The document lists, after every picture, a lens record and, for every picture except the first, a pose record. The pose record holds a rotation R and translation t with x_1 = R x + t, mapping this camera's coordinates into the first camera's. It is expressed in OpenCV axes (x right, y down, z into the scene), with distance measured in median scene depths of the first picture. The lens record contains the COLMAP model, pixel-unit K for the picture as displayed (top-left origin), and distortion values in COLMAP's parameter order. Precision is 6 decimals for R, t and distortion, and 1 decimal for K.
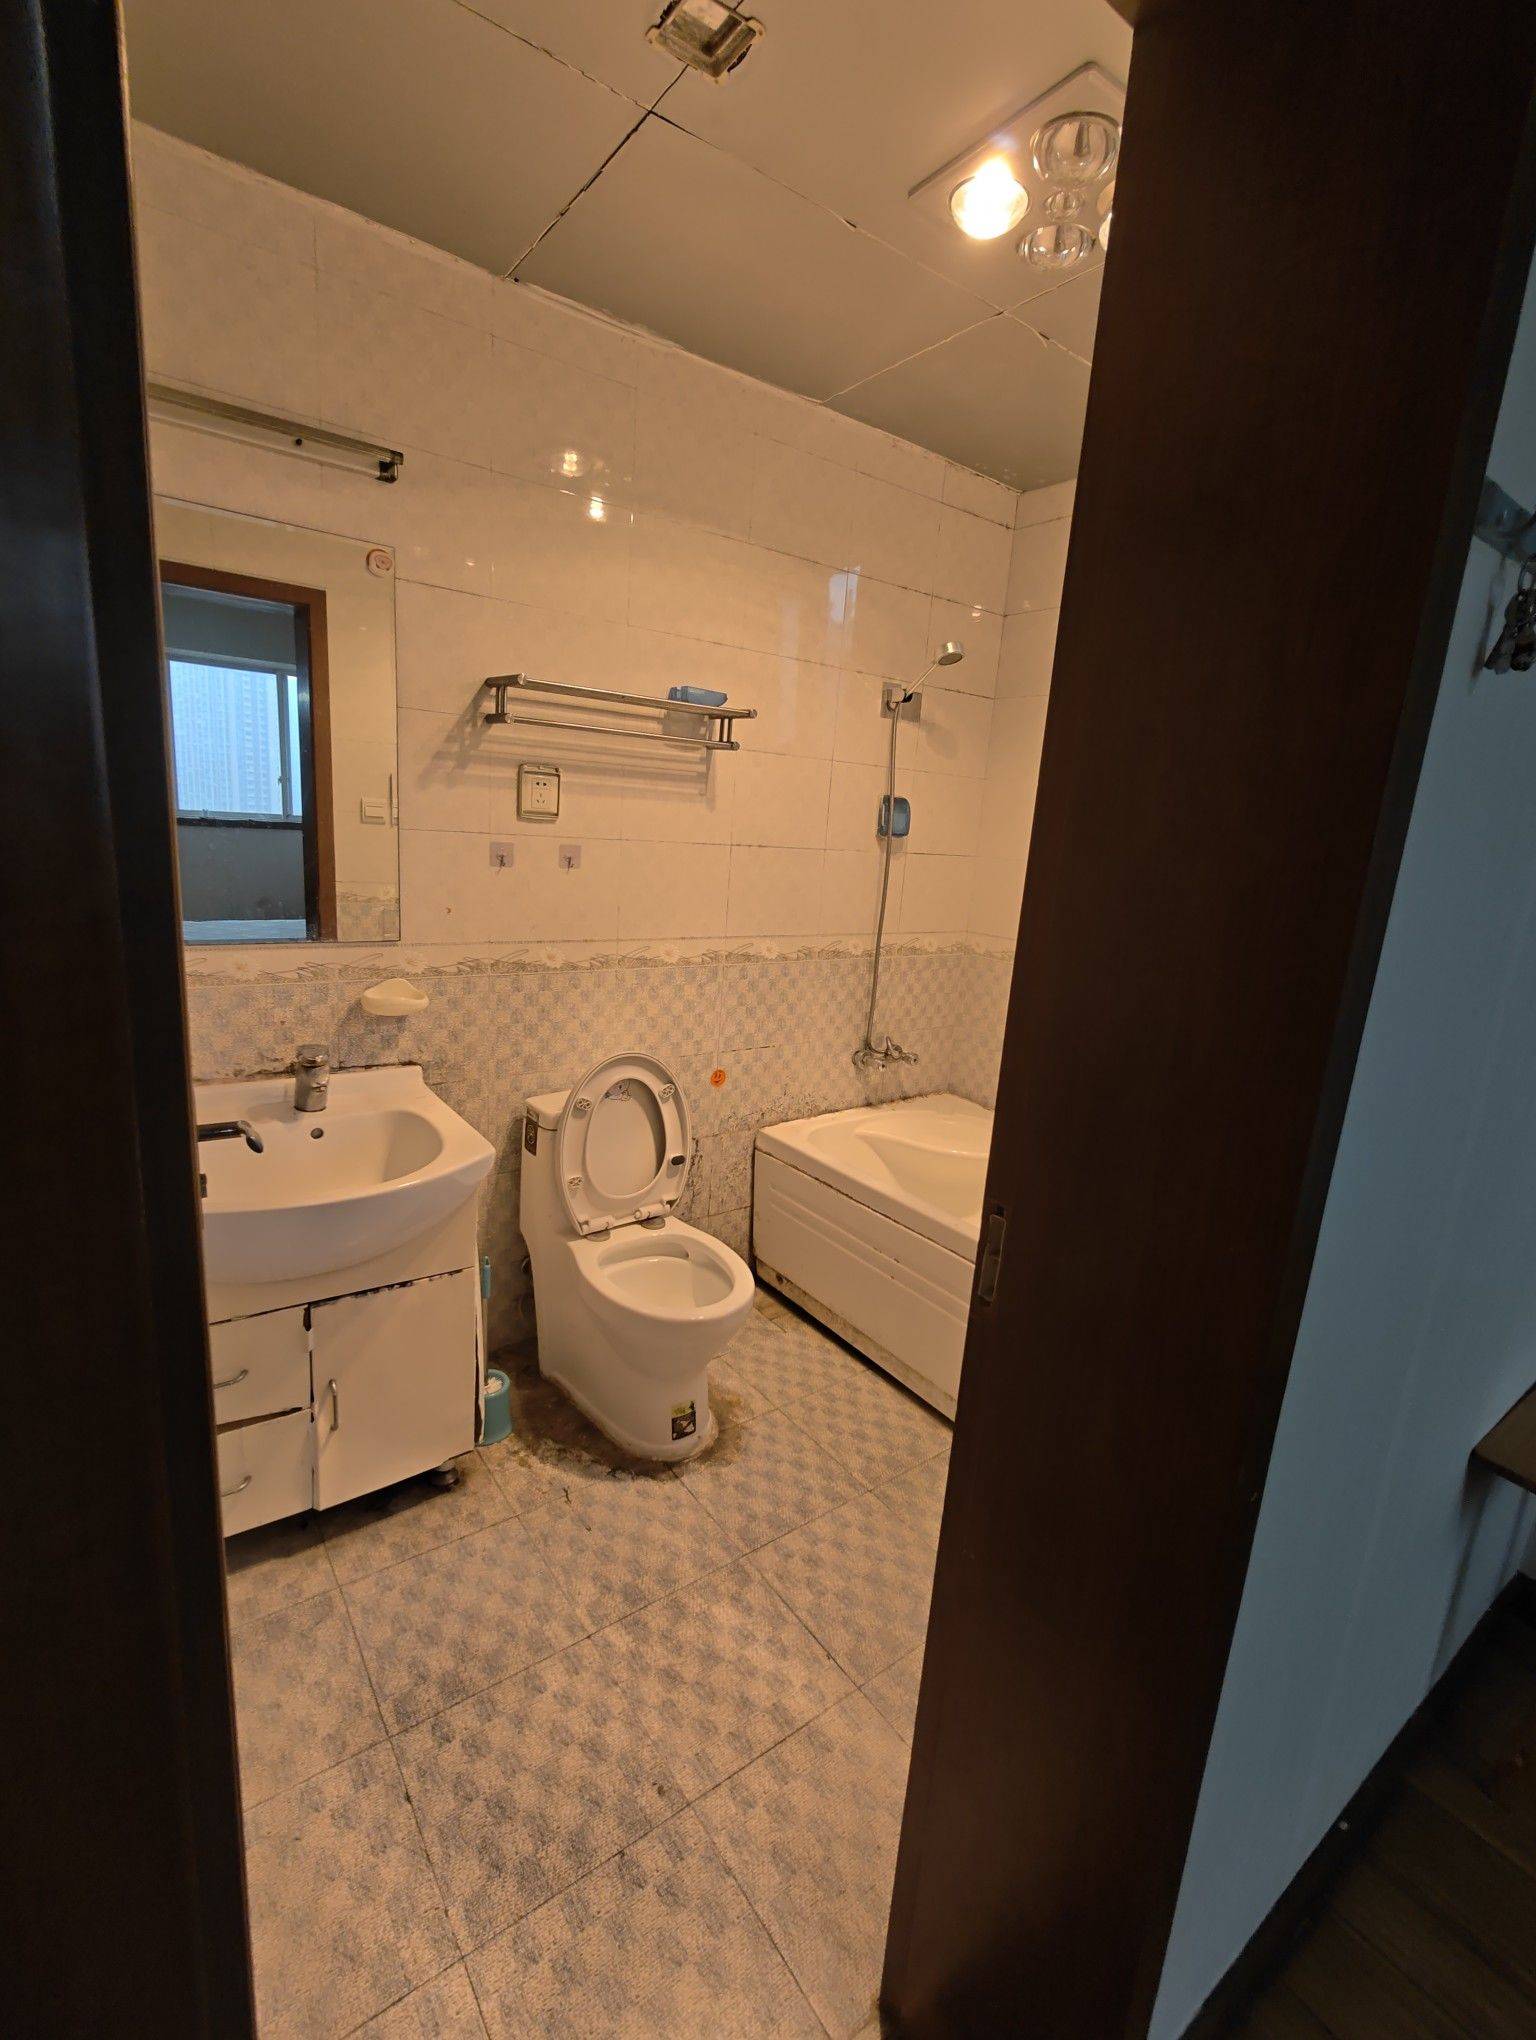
lens RADIAL K [[912.8, 0, 774.2], [0, 912.8, 1015.8], [0, 0, 1]] dist [-0.001398, 0.000371]
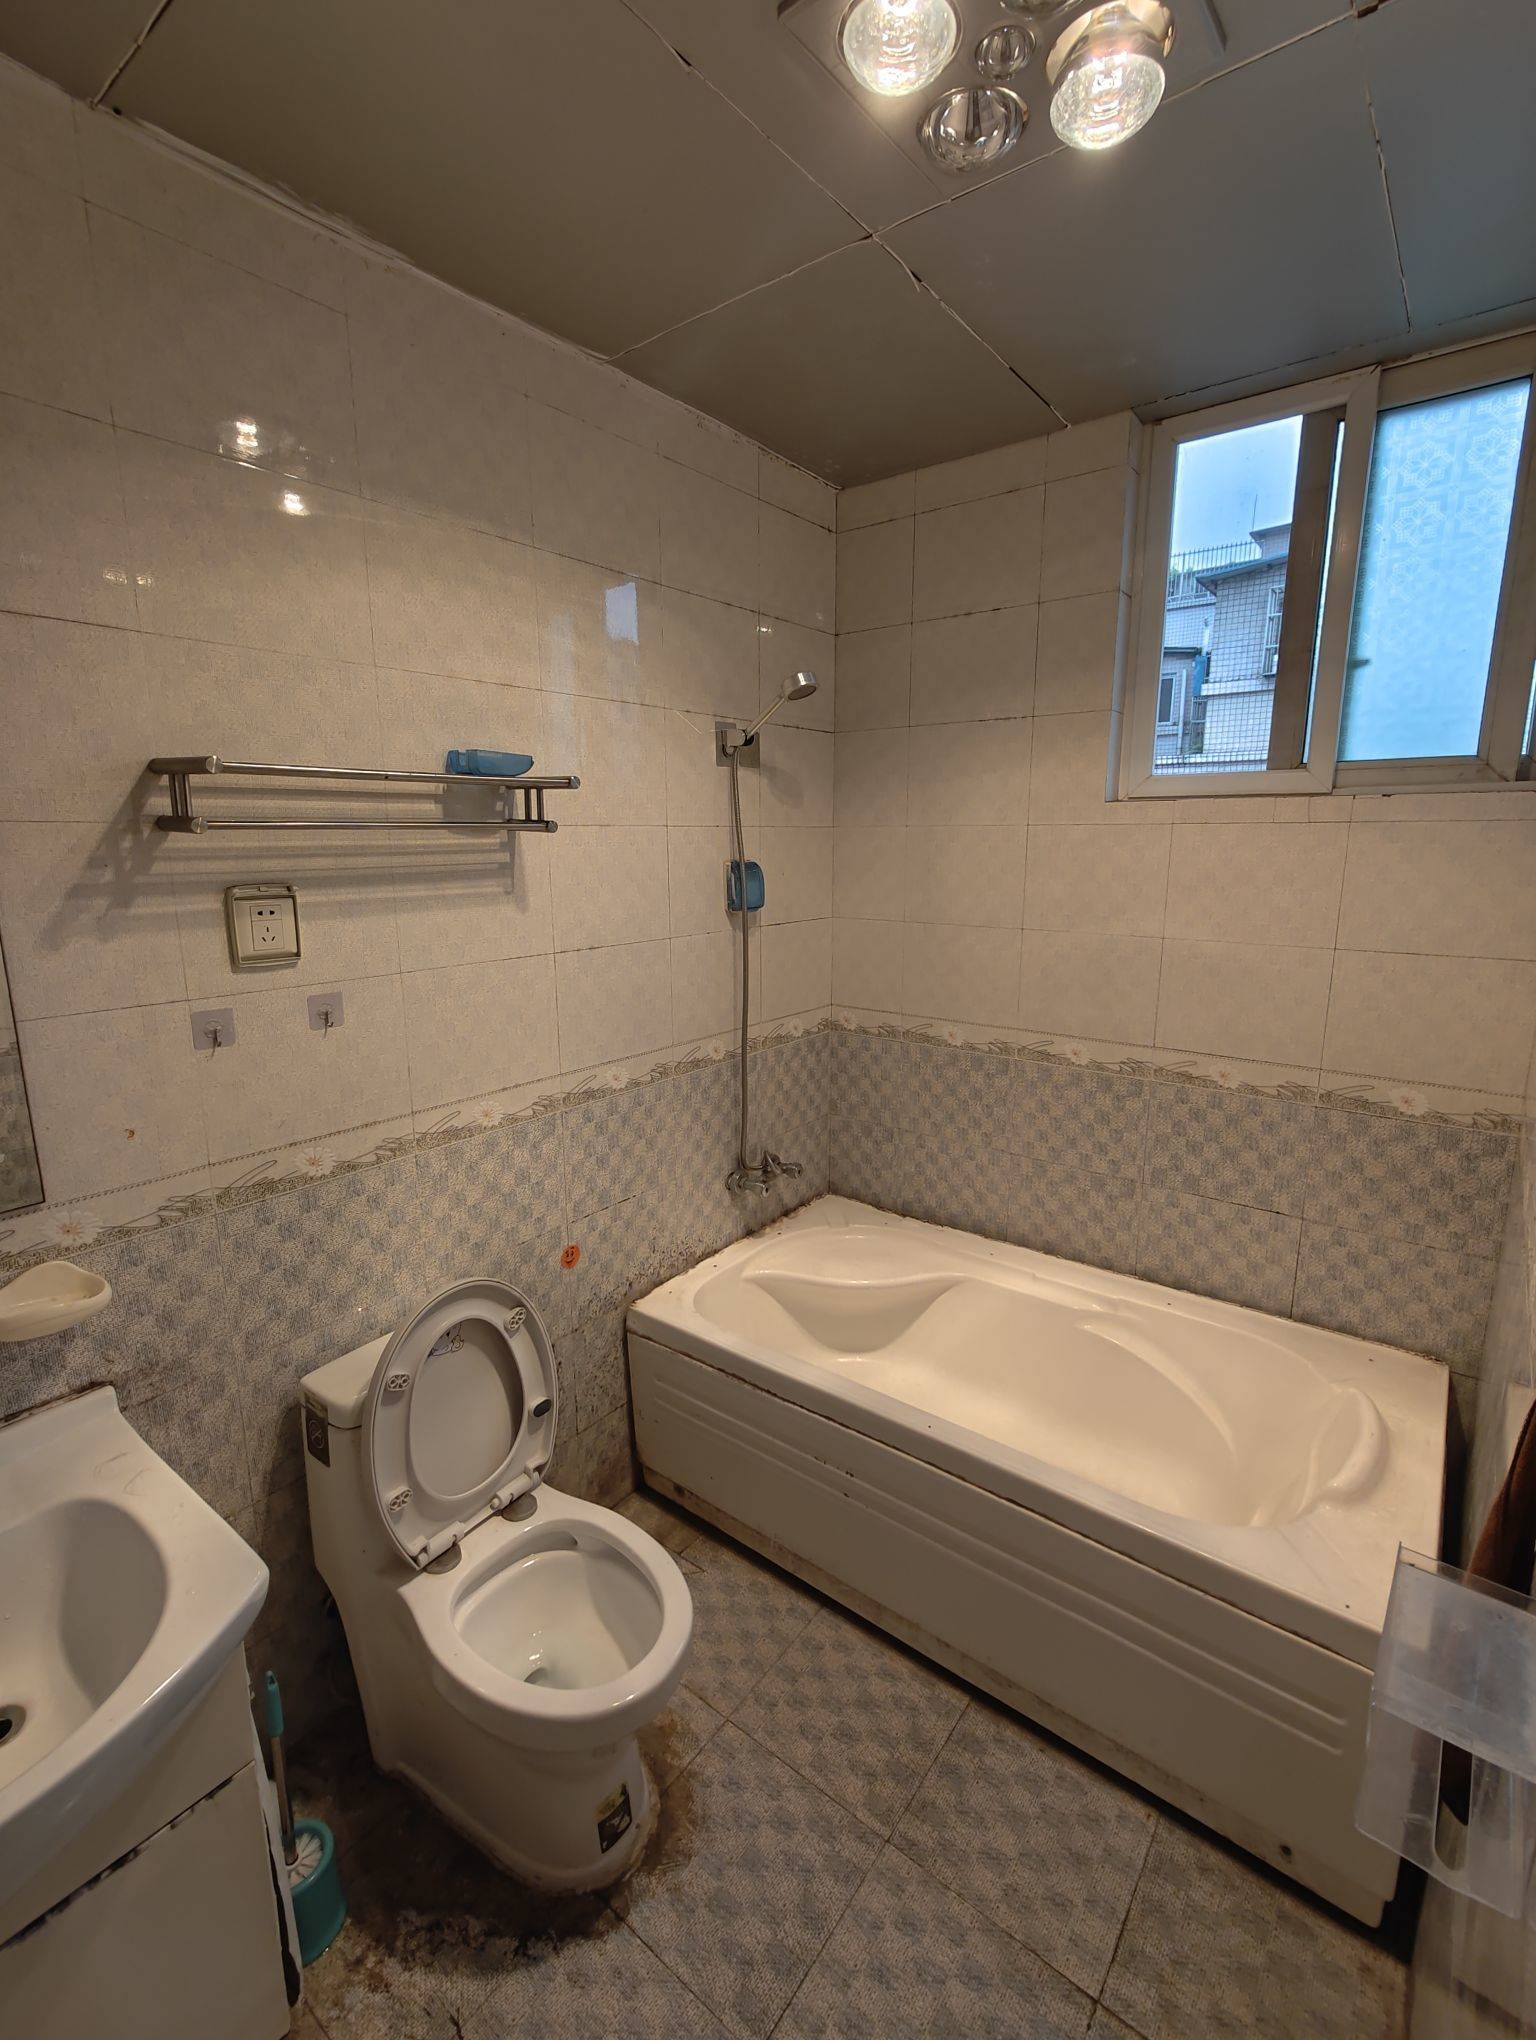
lens RADIAL K [[912.8, 0, 770.8], [0, 912.8, 1017.3], [0, 0, 1]] dist [-0.001398, 0.000371]
pose [[0.961794, -0.123253, 0.244461, -0.072841], [0.125149, 0.992107, 0.007824, -0.132493], [-0.243495, 0.023068, 0.969628, 0.266458]]
